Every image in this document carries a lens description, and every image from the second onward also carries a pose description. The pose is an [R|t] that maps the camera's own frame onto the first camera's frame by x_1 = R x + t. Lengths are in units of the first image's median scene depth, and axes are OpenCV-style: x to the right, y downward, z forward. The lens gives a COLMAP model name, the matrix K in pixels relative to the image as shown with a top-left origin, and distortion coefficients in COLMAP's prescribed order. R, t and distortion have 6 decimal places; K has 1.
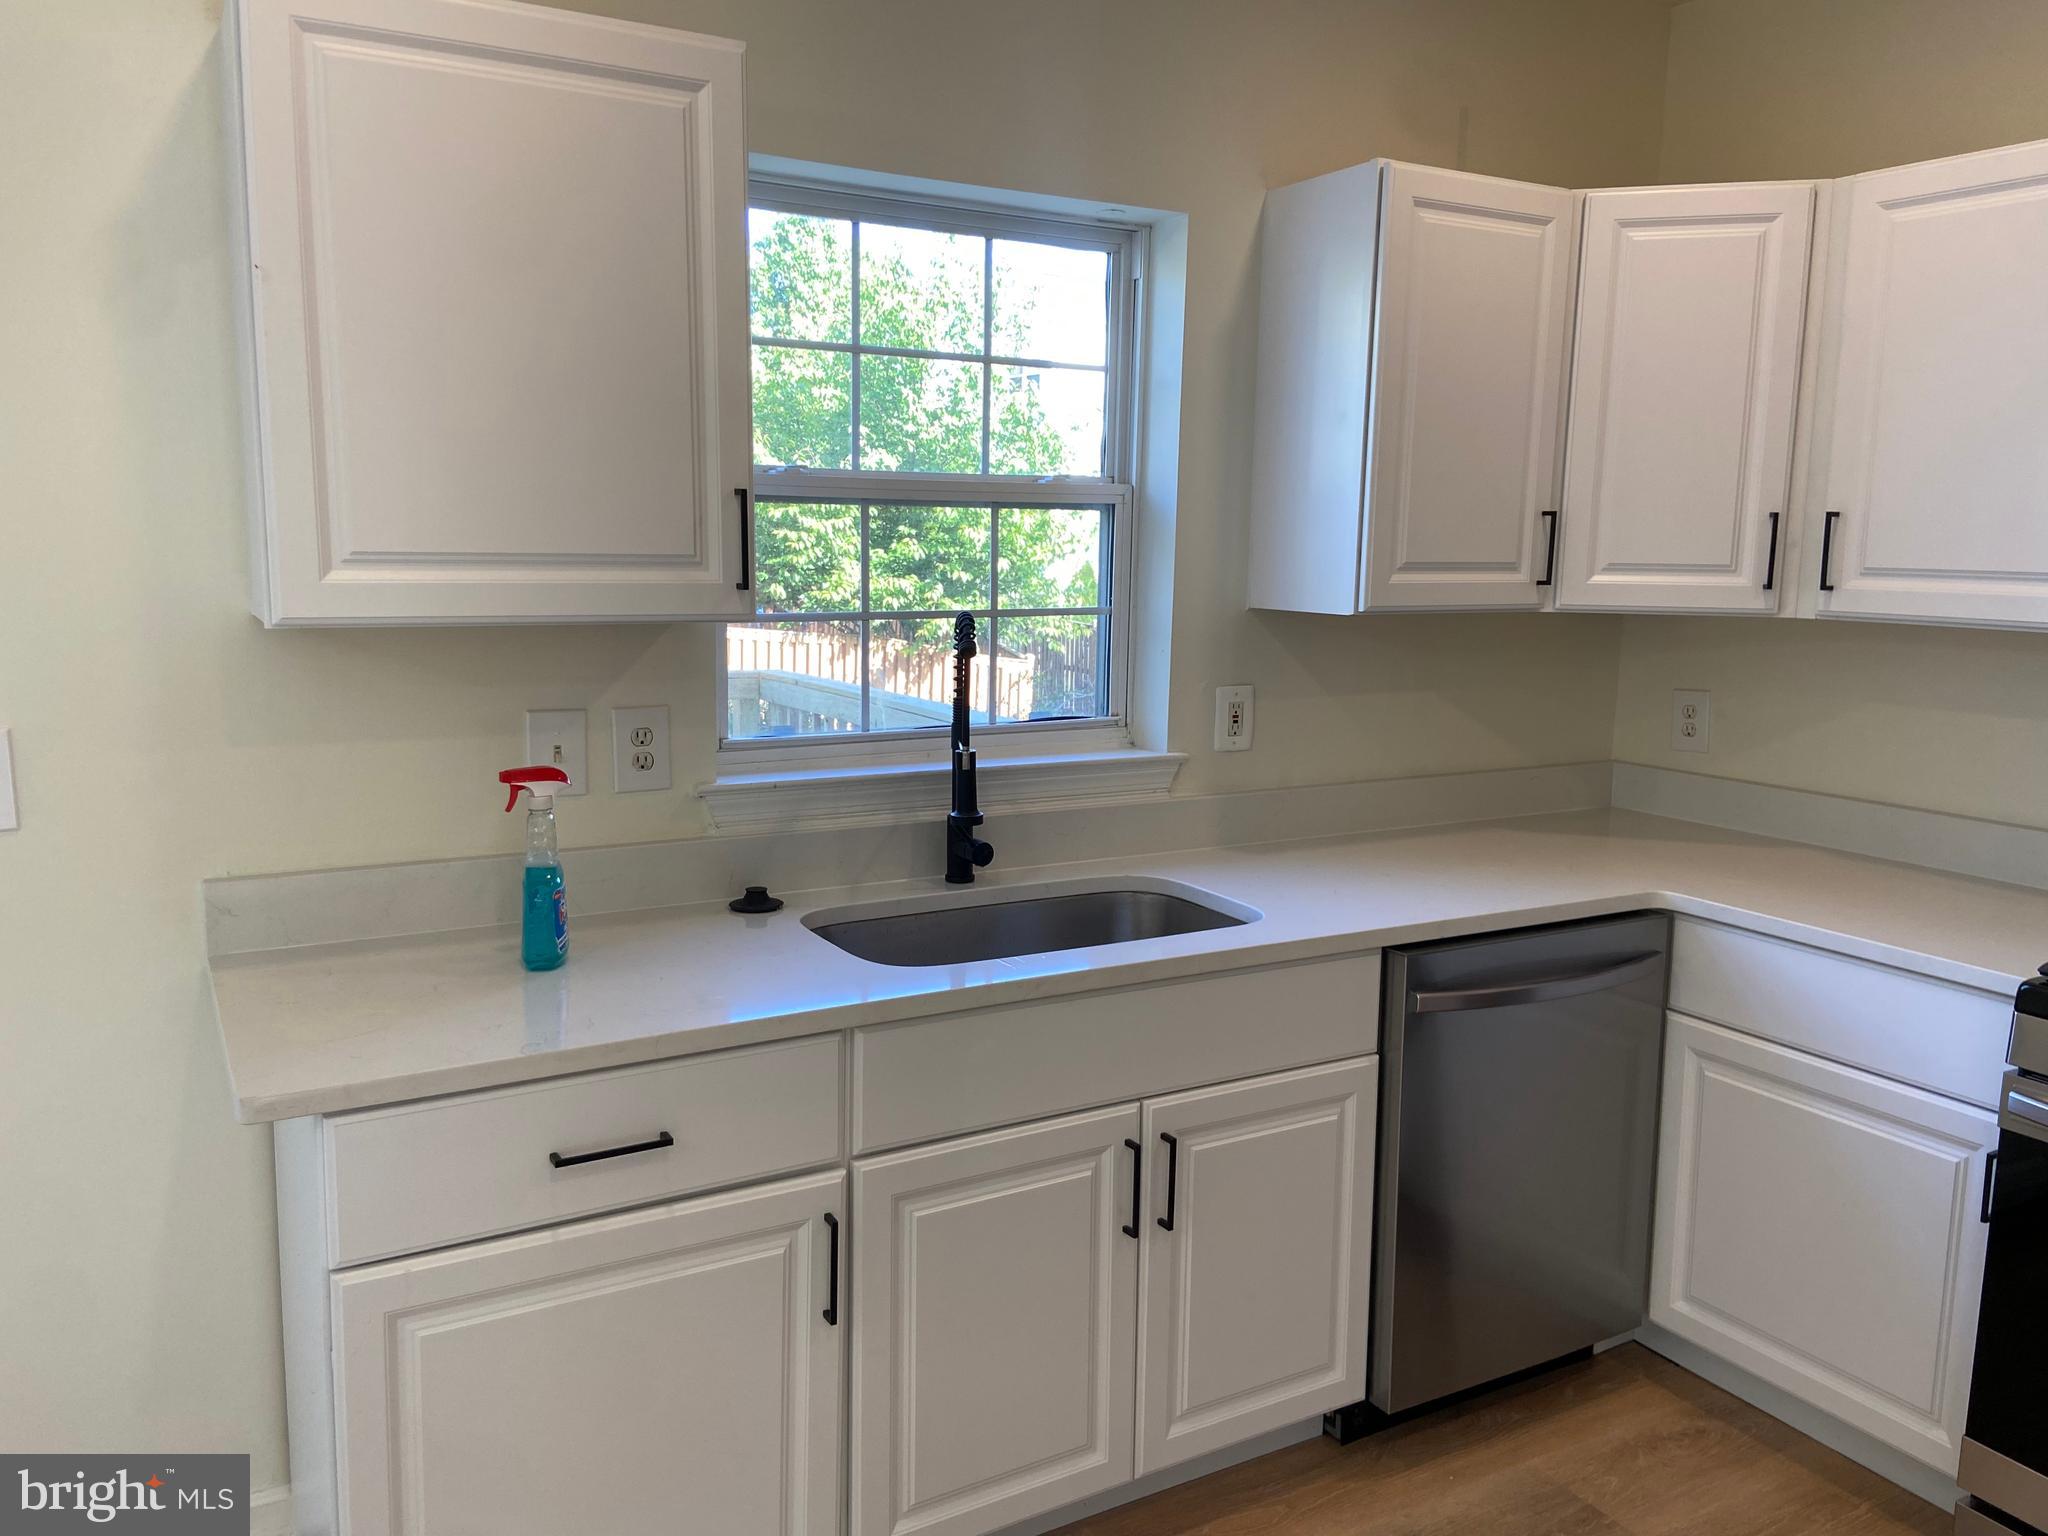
lens RADIAL K [[1581.5, 0, 1017.9], [0, 1581.5, 746.3], [0, 0, 1]] dist [0.184303, -0.227669]
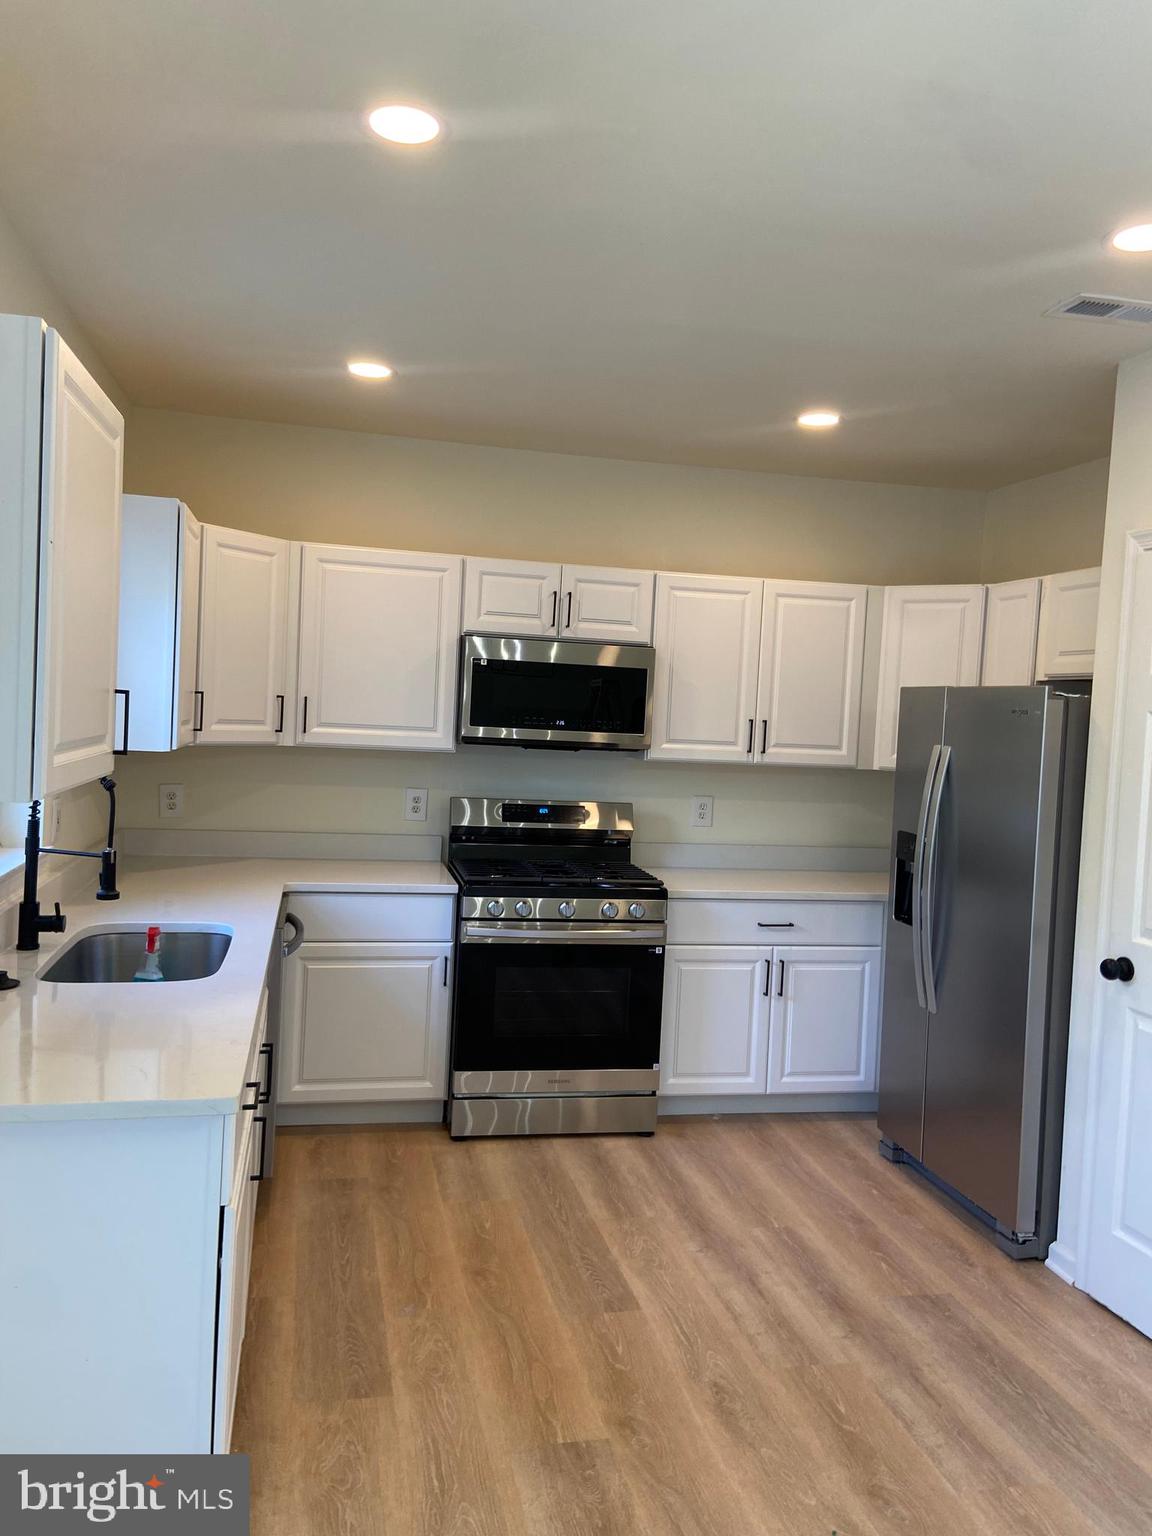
lens RADIAL K [[1137.0, 0, 574.8], [0, 1137.0, 764.6], [0, 0, 1]] dist [0.122538, -0.158112]
pose [[0.307290, -0.048272, 0.950391, -0.825499], [0.089726, 0.995733, 0.021564, -0.054845], [-0.947376, 0.078648, 0.310310, 0.204528]]
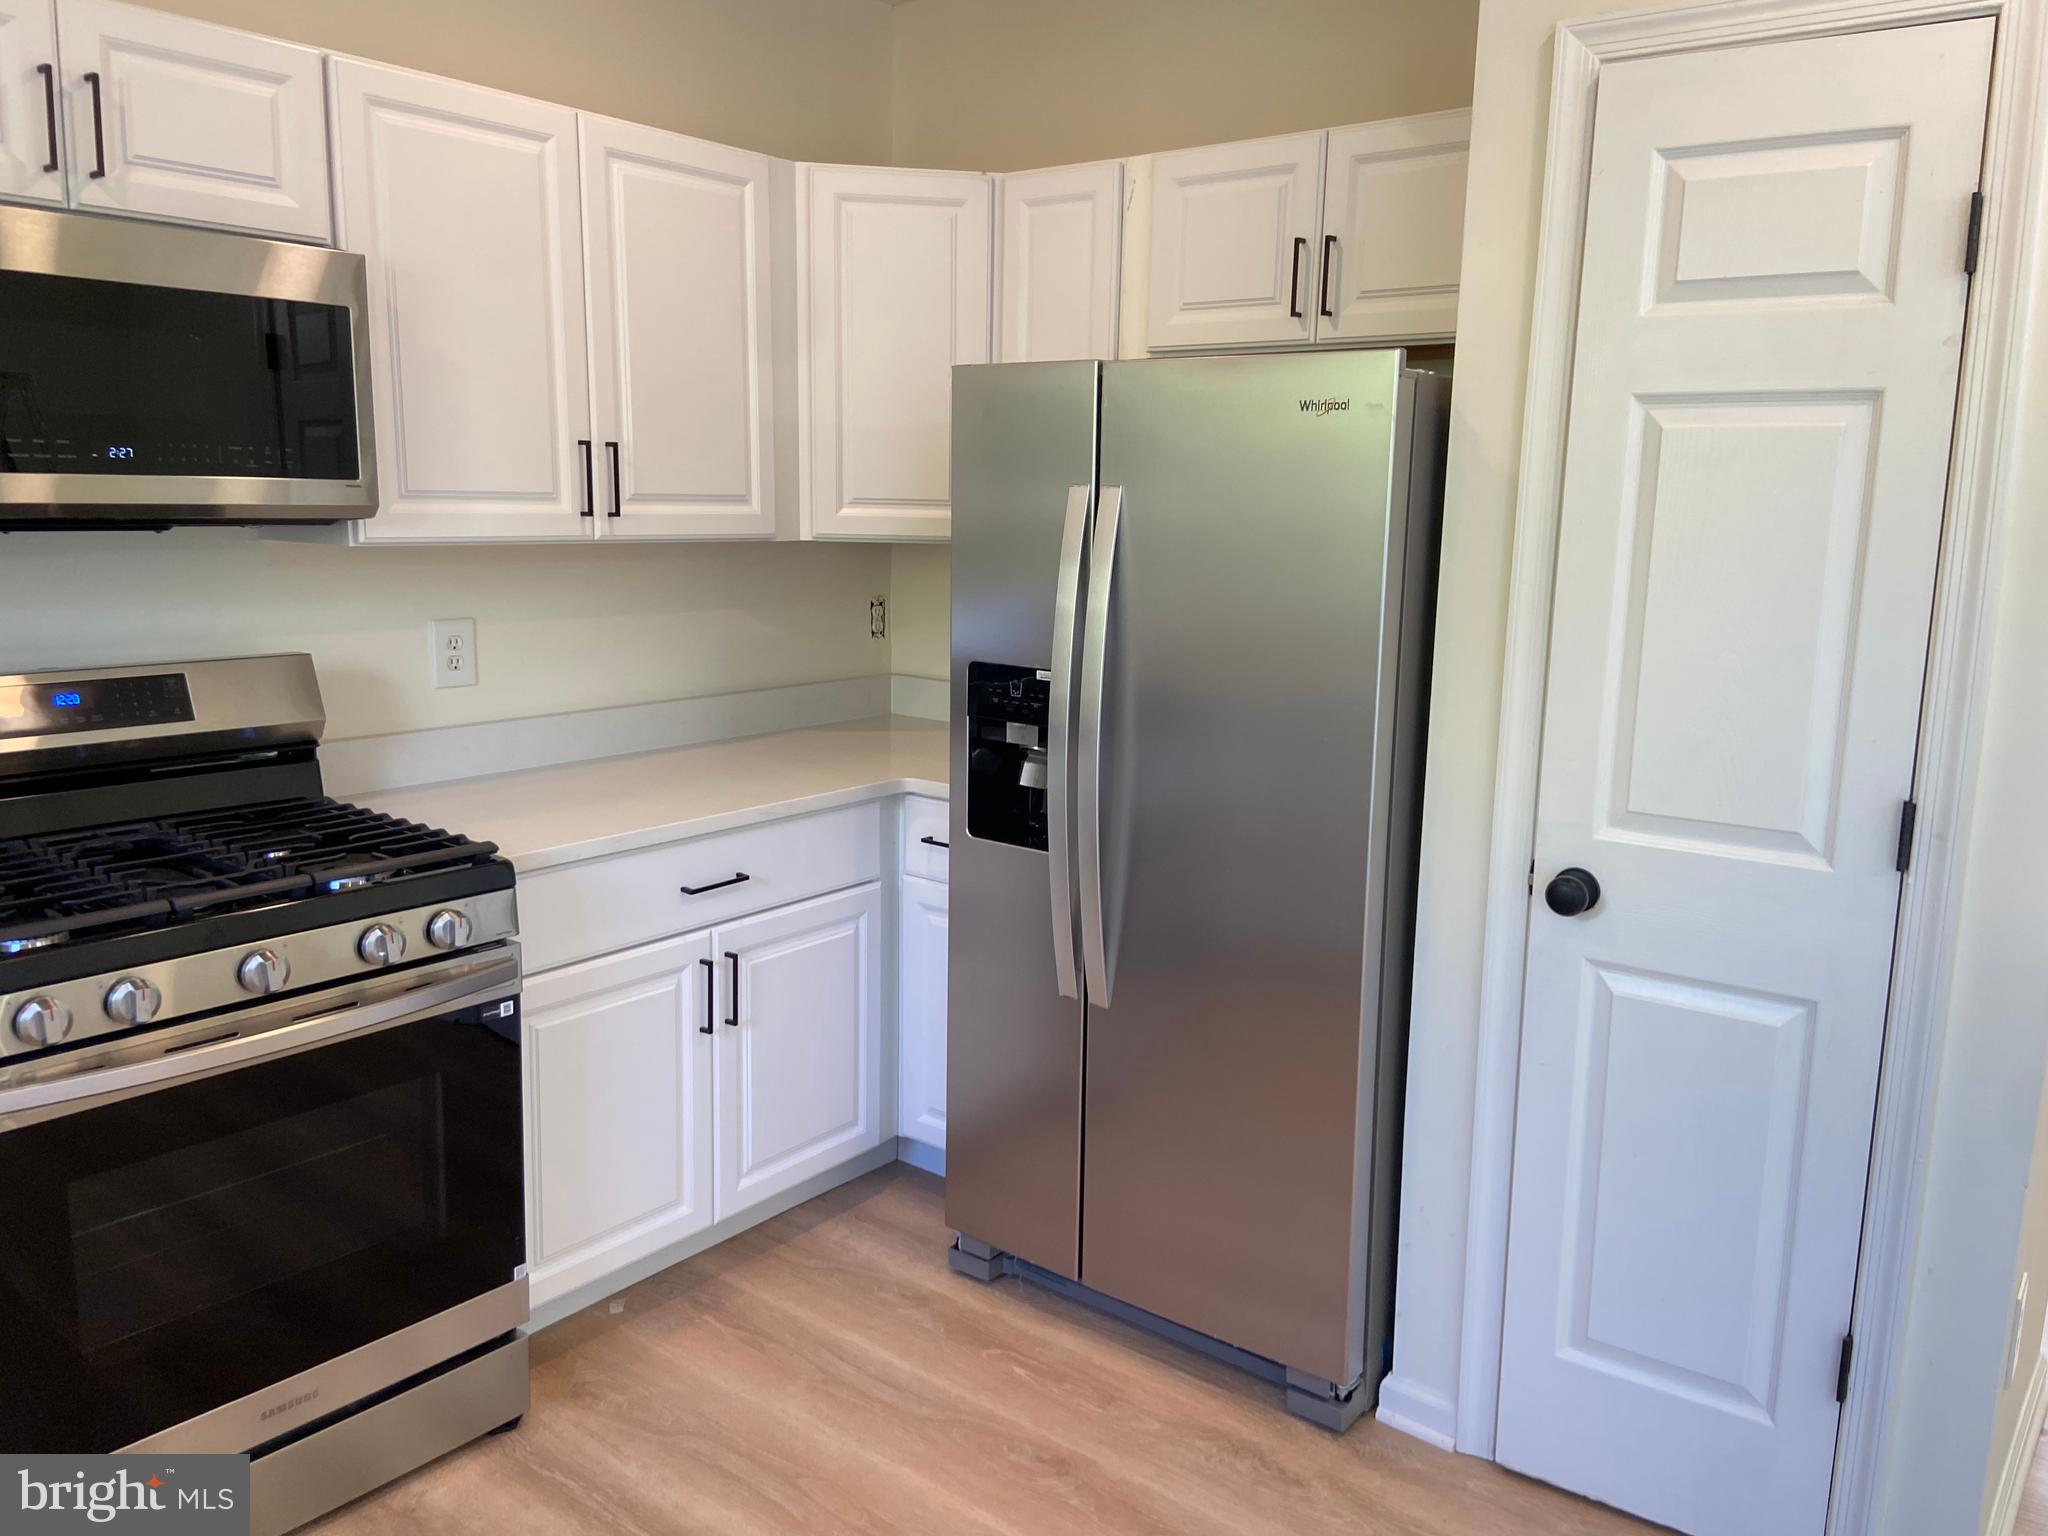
lens RADIAL K [[1516.0, 0, 1019.6], [0, 1516.0, 749.0], [0, 0, 1]] dist [0.122538, -0.158112]
pose [[-0.366398, -0.181020, 0.912680, -0.223393], [0.103781, 0.966822, 0.233421, -0.071292], [-0.924653, 0.180244, -0.335455, 0.575996]]
